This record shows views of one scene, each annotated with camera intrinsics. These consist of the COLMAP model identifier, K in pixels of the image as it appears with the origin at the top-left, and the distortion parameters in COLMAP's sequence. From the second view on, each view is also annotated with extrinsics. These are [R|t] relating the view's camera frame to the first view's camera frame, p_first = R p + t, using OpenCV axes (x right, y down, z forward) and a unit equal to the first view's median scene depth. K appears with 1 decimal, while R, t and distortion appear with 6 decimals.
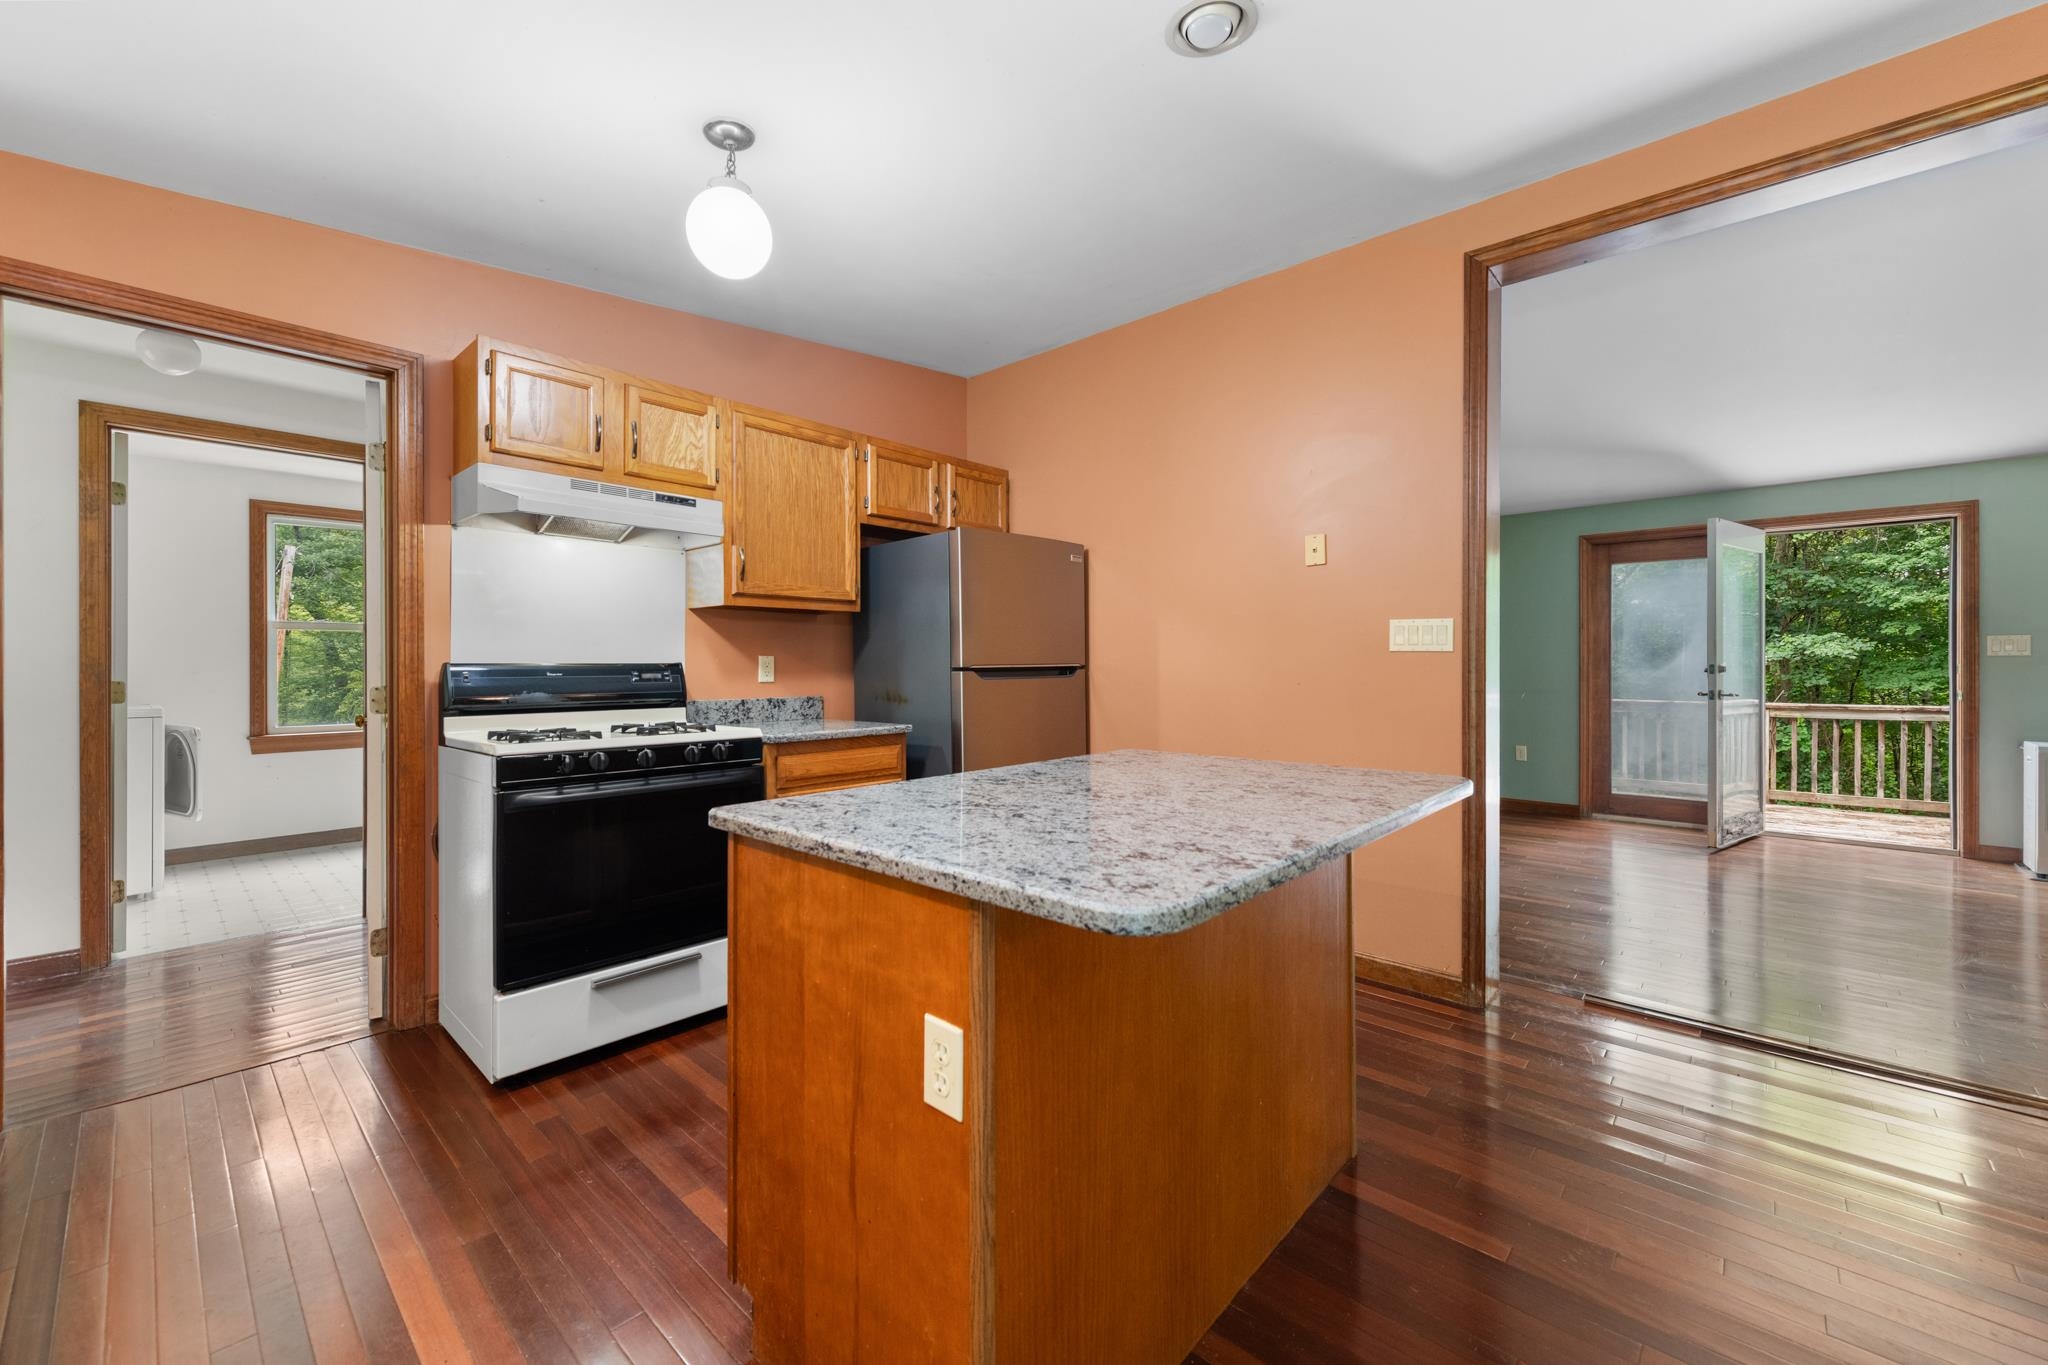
lens RADIAL K [[802.2, 0, 1029.2], [0, 802.2, 666.4], [0, 0, 1]] dist [0.018148, -0.005459]
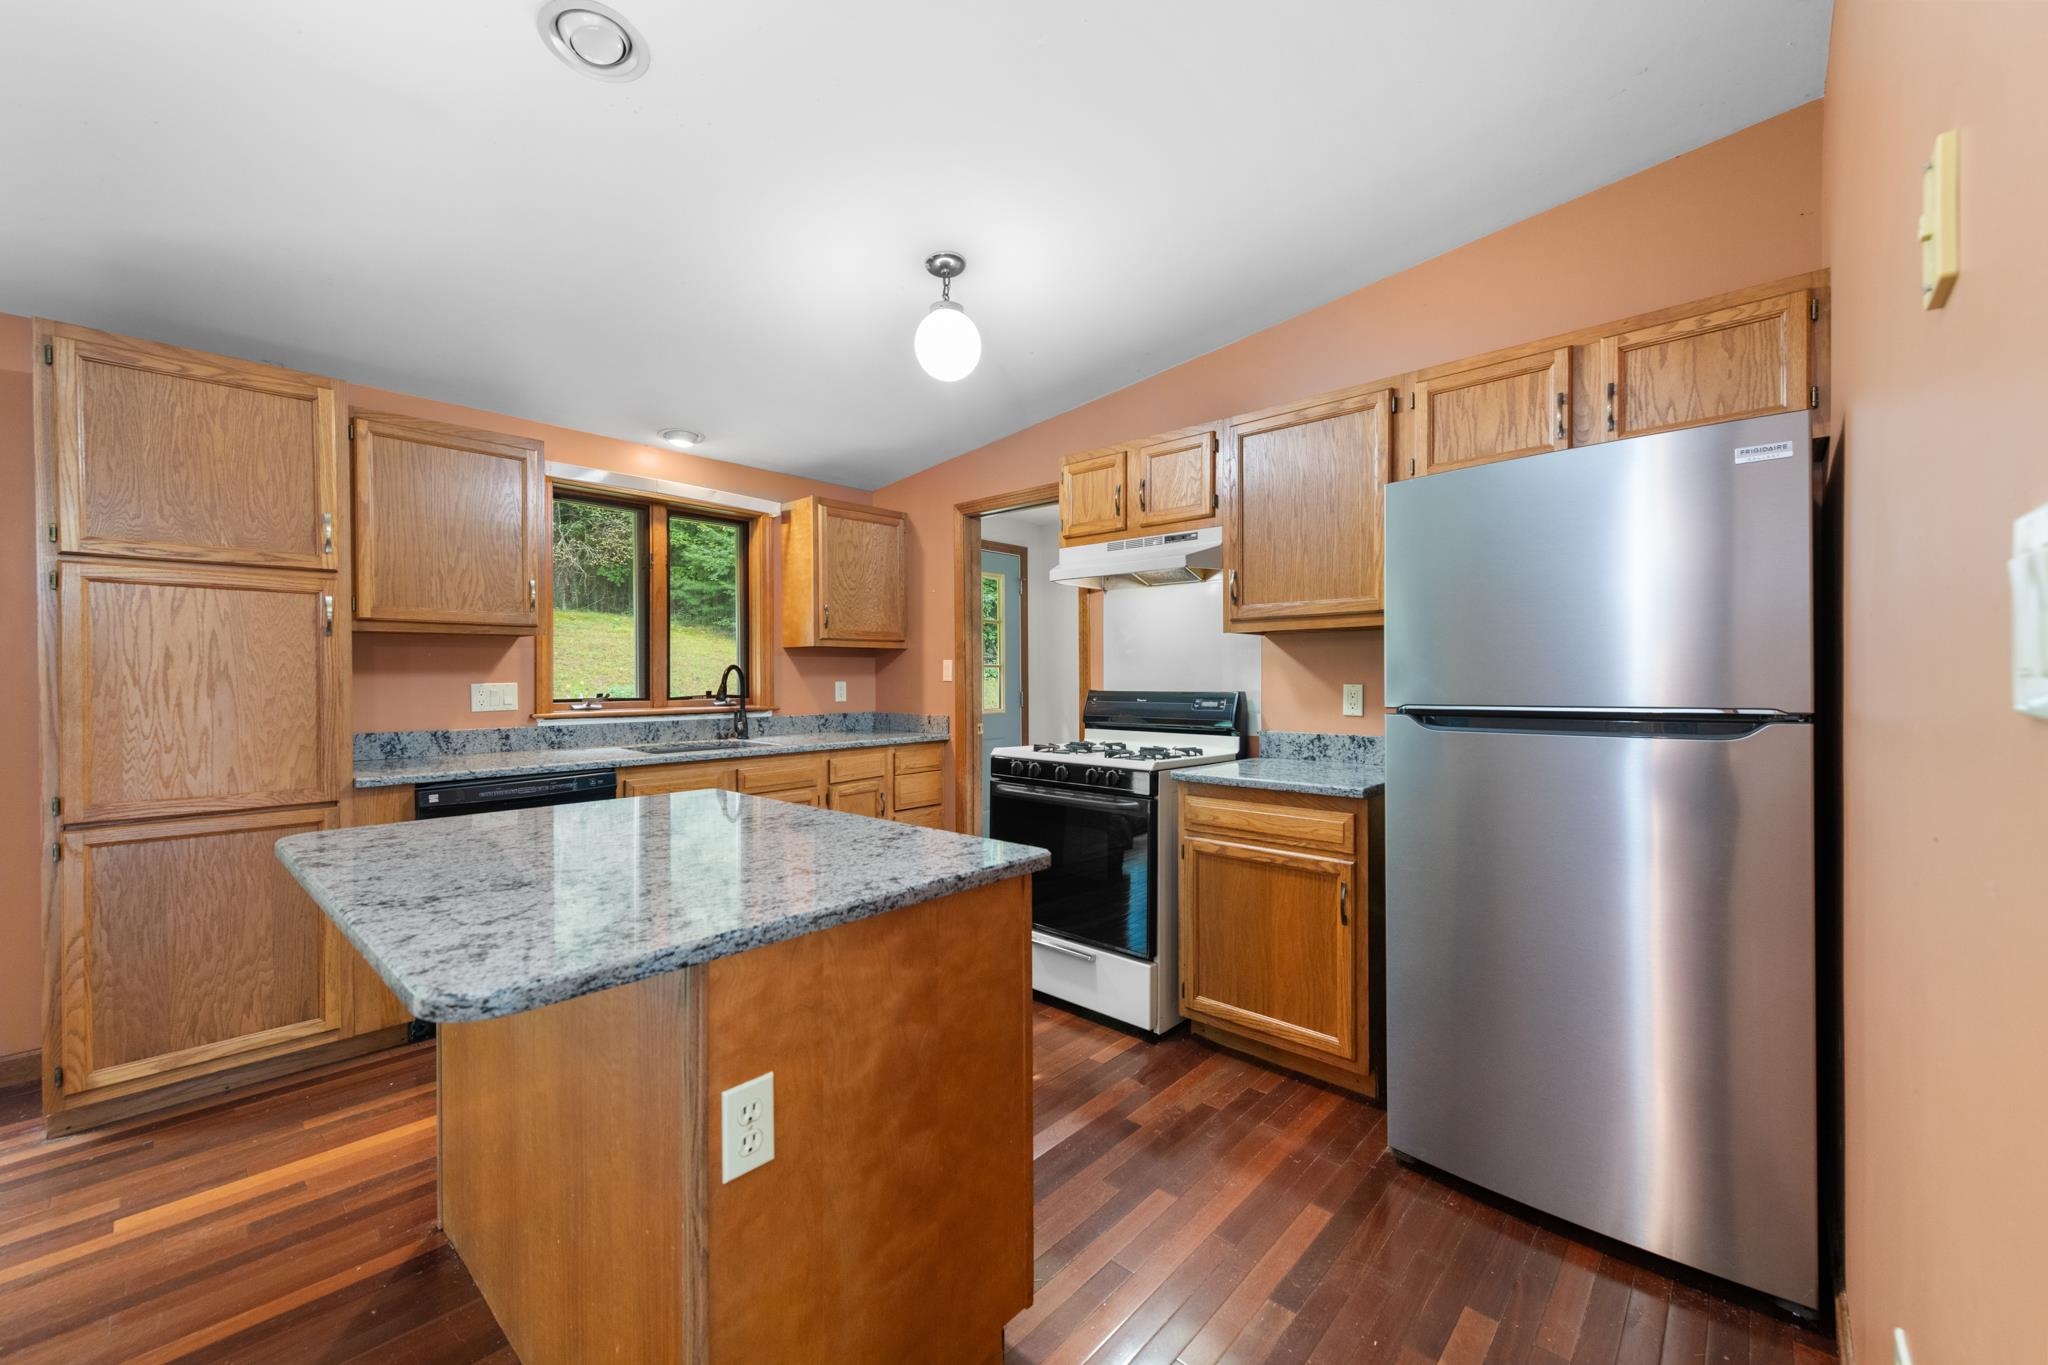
lens RADIAL K [[800.4, 0, 1033.8], [0, 800.4, 682.4], [0, 0, 1]] dist [0.016599, -0.005785]
pose [[0.004012, 0.007331, -0.999965, 0.510504], [-0.000711, 0.999973, 0.007328, -0.021148], [0.999992, 0.000682, 0.004017, 0.676026]]
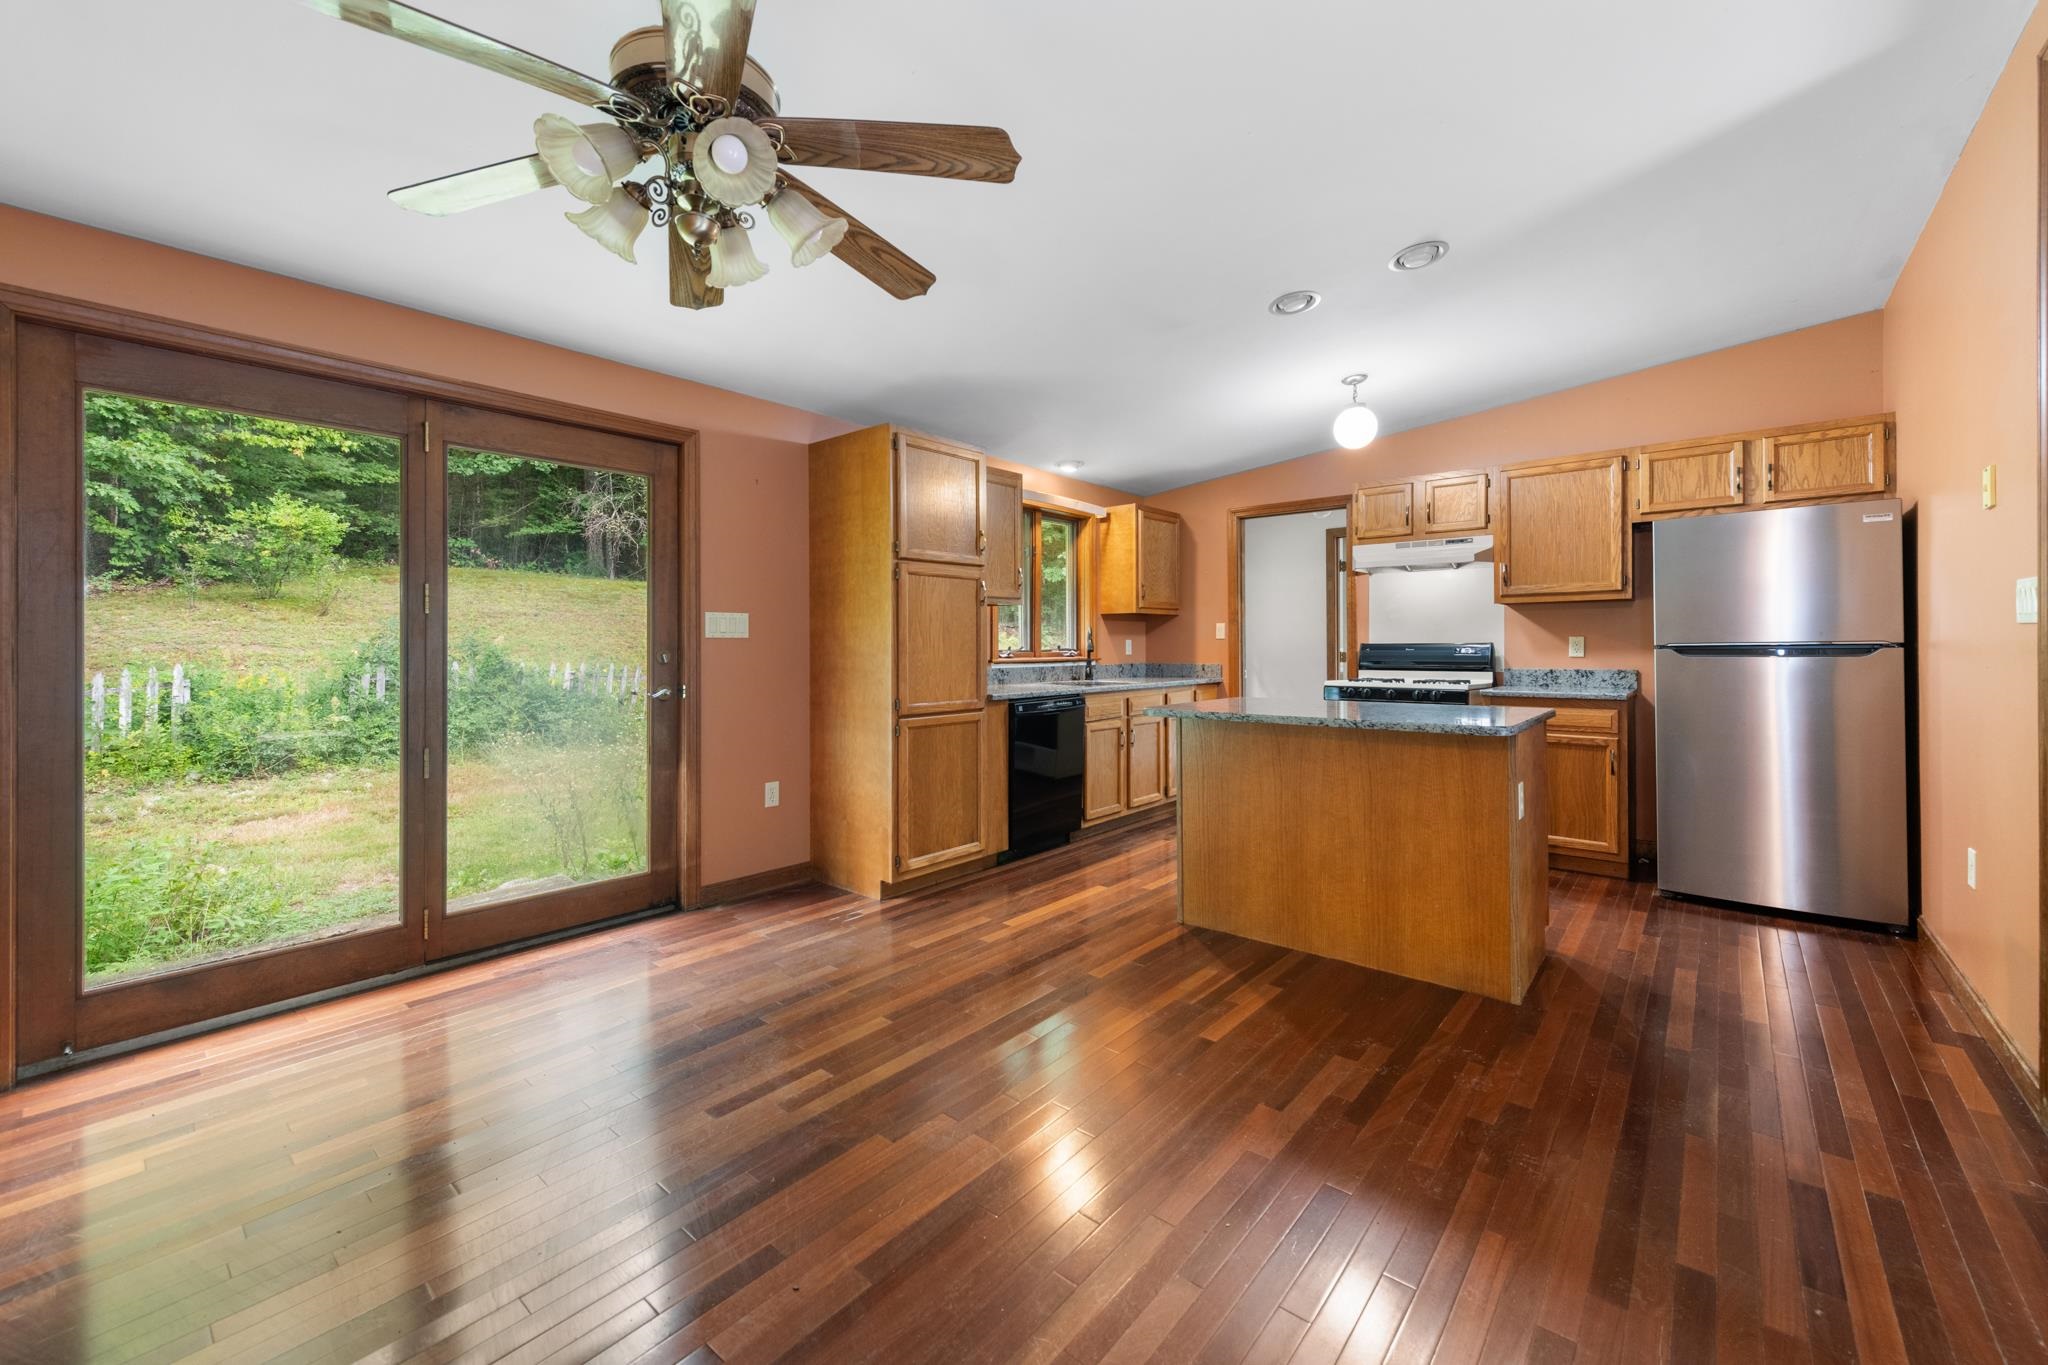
lens RADIAL K [[810.5, 0, 1037.6], [0, 810.5, 646.4], [0, 0, 1]] dist [0.018244, -0.006514]
pose [[0.043635, 0.000571, -0.999047, 0.962537], [0.000403, 1.000000, 0.000589, 0.001472], [0.999047, -0.000428, 0.043635, 0.076752]]
